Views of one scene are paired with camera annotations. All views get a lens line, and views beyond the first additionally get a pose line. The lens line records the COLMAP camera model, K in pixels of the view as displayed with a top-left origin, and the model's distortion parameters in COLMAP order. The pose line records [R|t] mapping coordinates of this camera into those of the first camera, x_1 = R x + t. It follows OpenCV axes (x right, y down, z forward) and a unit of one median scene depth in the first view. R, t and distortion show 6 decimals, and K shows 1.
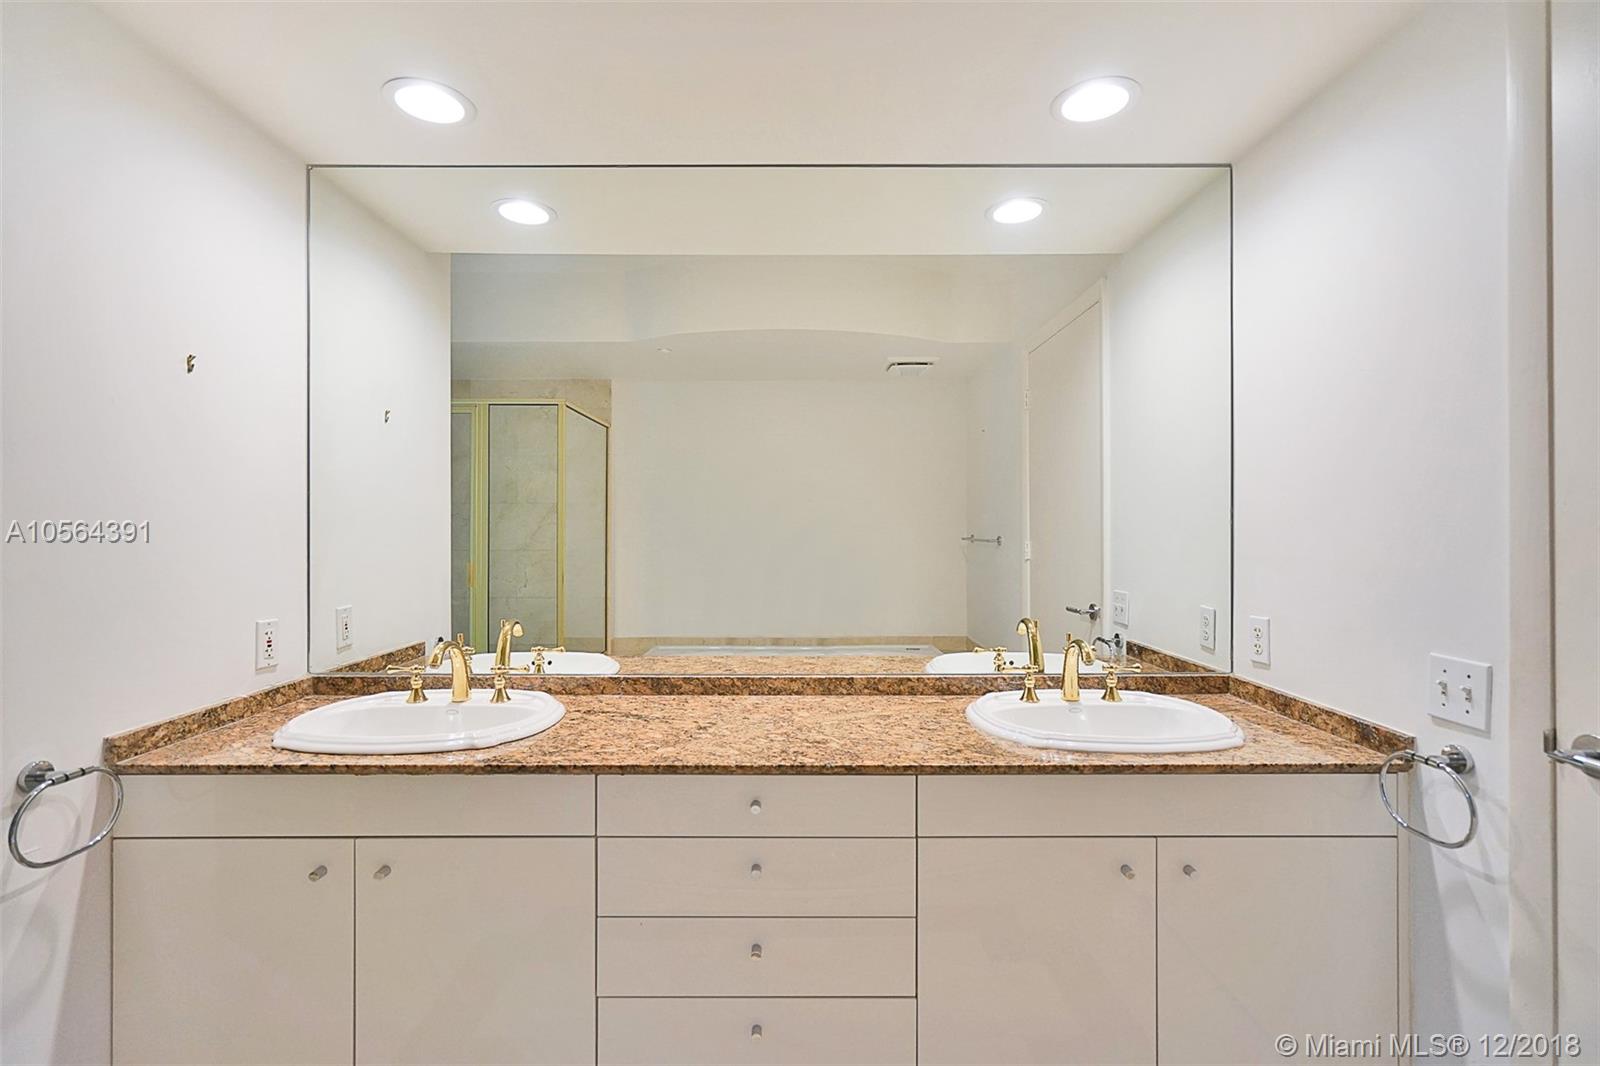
lens RADIAL K [[727.3, 0, 797.8], [0, 727.3, 524.7], [0, 0, 1]] dist [-0.002039, 0.000384]
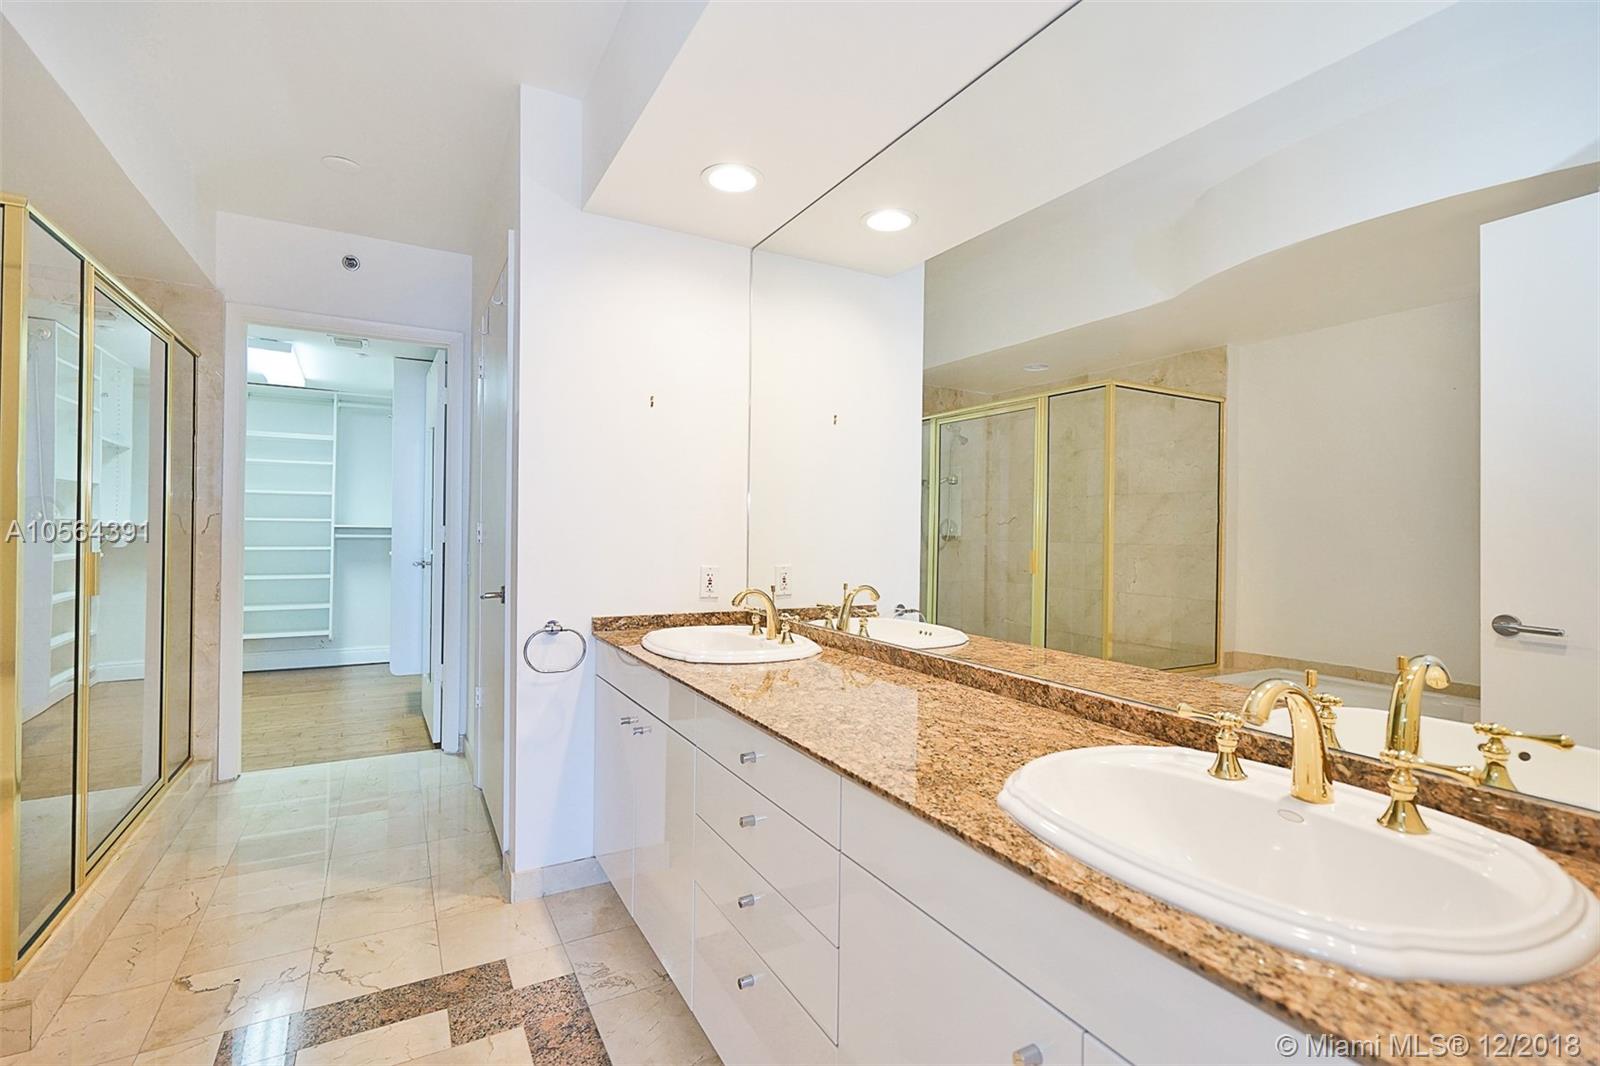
lens RADIAL K [[727.3, 0, 797.8], [0, 727.3, 524.7], [0, 0, 1]] dist [-0.002039, 0.000384]
pose [[0.485798, -0.000105, -0.874071, 0.611624], [-0.010377, 0.999929, -0.005888, 0.049978], [0.874010, 0.011931, 0.485762, 0.402262]]
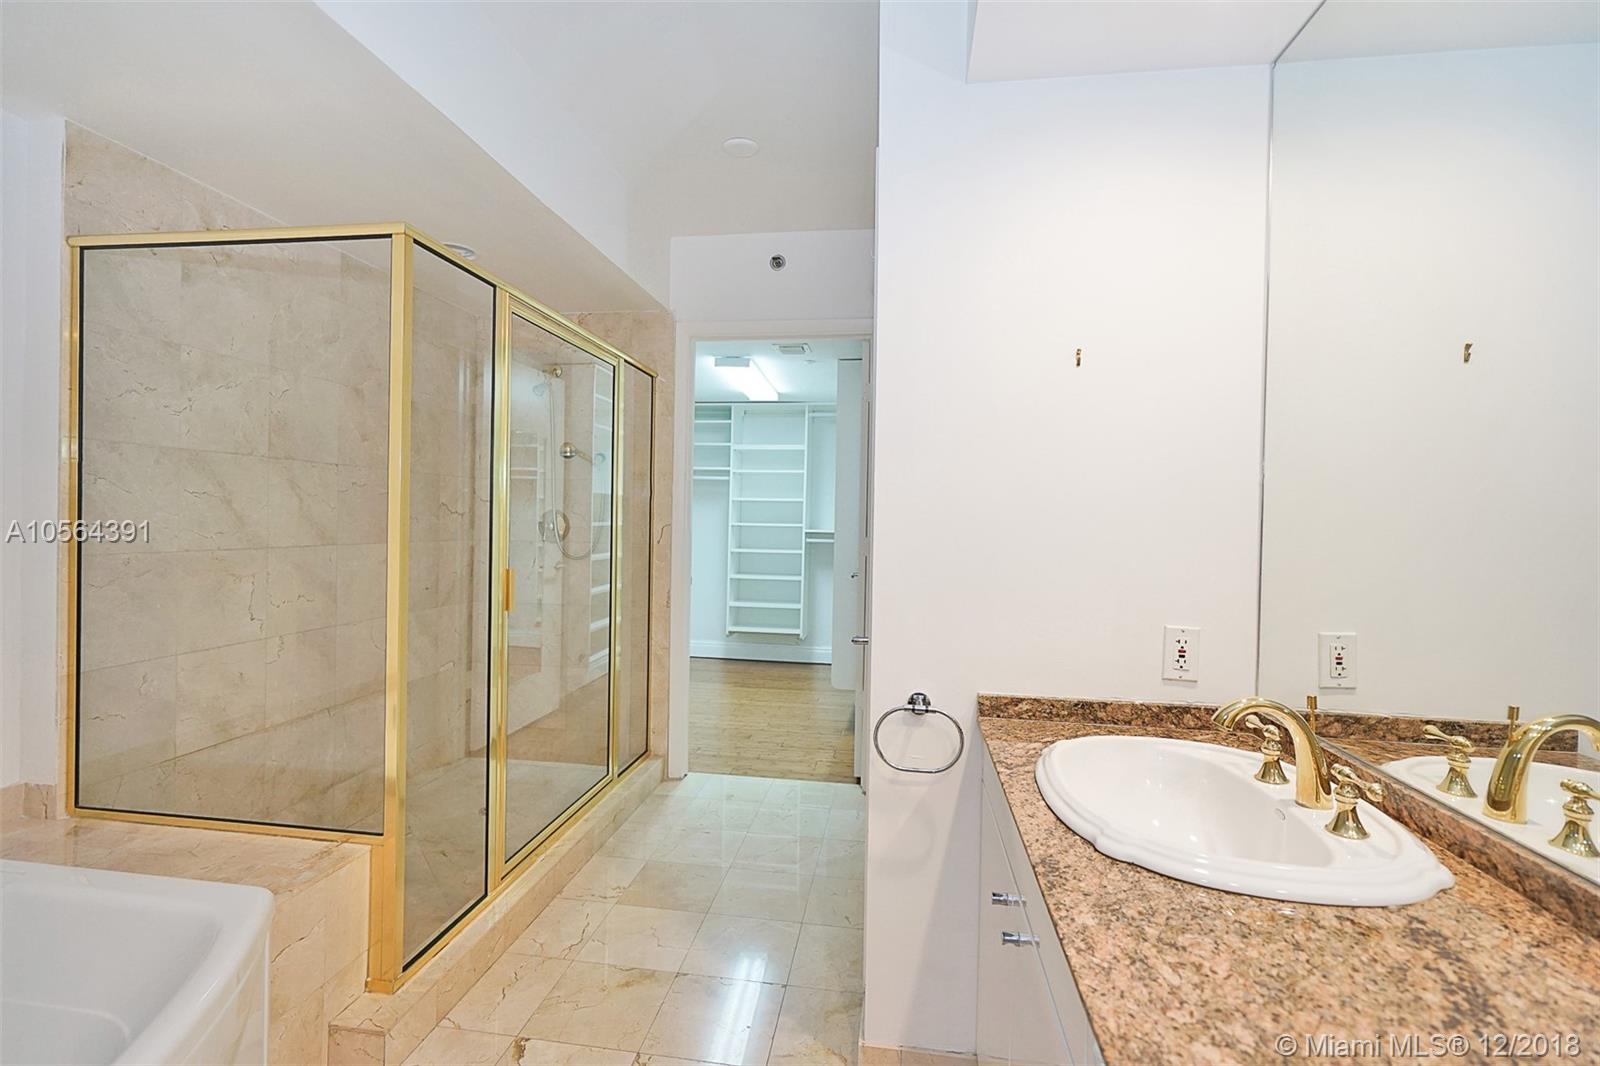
lens RADIAL K [[727.3, 0, 797.8], [0, 727.3, 524.7], [0, 0, 1]] dist [-0.002039, 0.000384]
pose [[-0.146440, 0.003033, -0.989215, 0.187639], [-0.019404, 0.999794, 0.005938, 0.011799], [0.989029, 0.020064, -0.146351, 0.620565]]
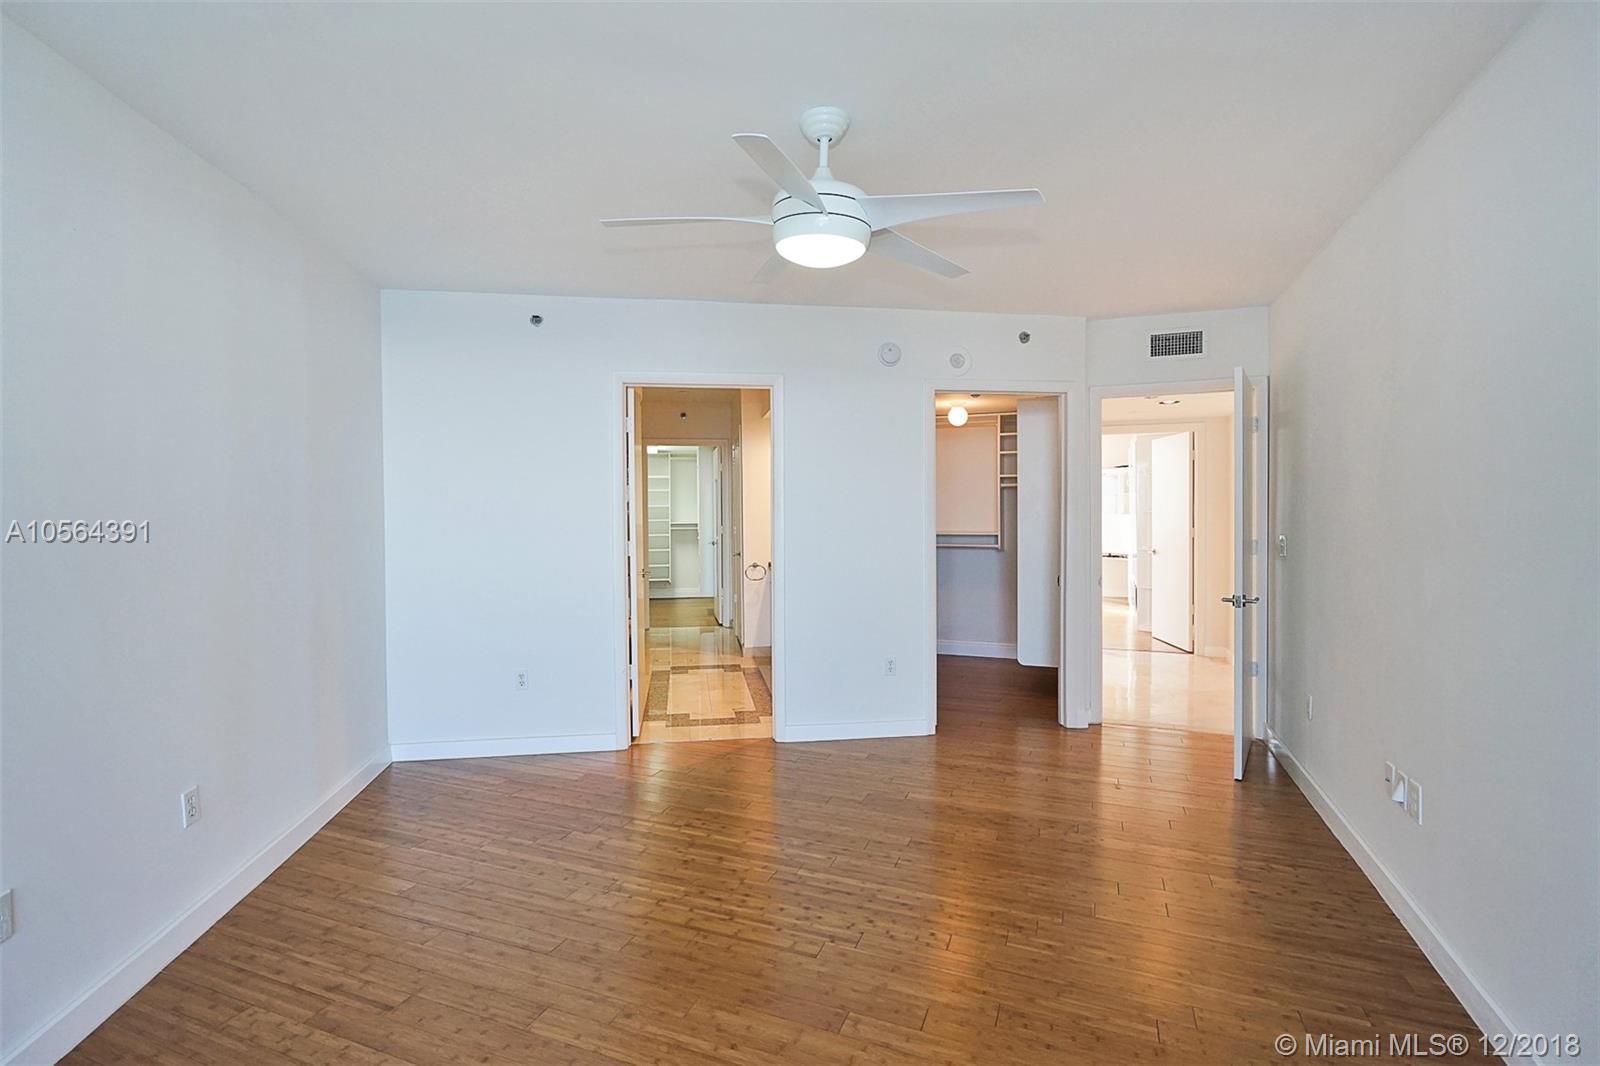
lens RADIAL K [[727.3, 0, 797.8], [0, 727.3, 524.7], [0, 0, 1]] dist [-0.002039, 0.000384]
pose [[0.149783, 0.021014, -0.988496, 2.842692], [0.006447, 0.999732, 0.022230, -0.051812], [0.988698, -0.009702, 0.149607, 0.318599]]
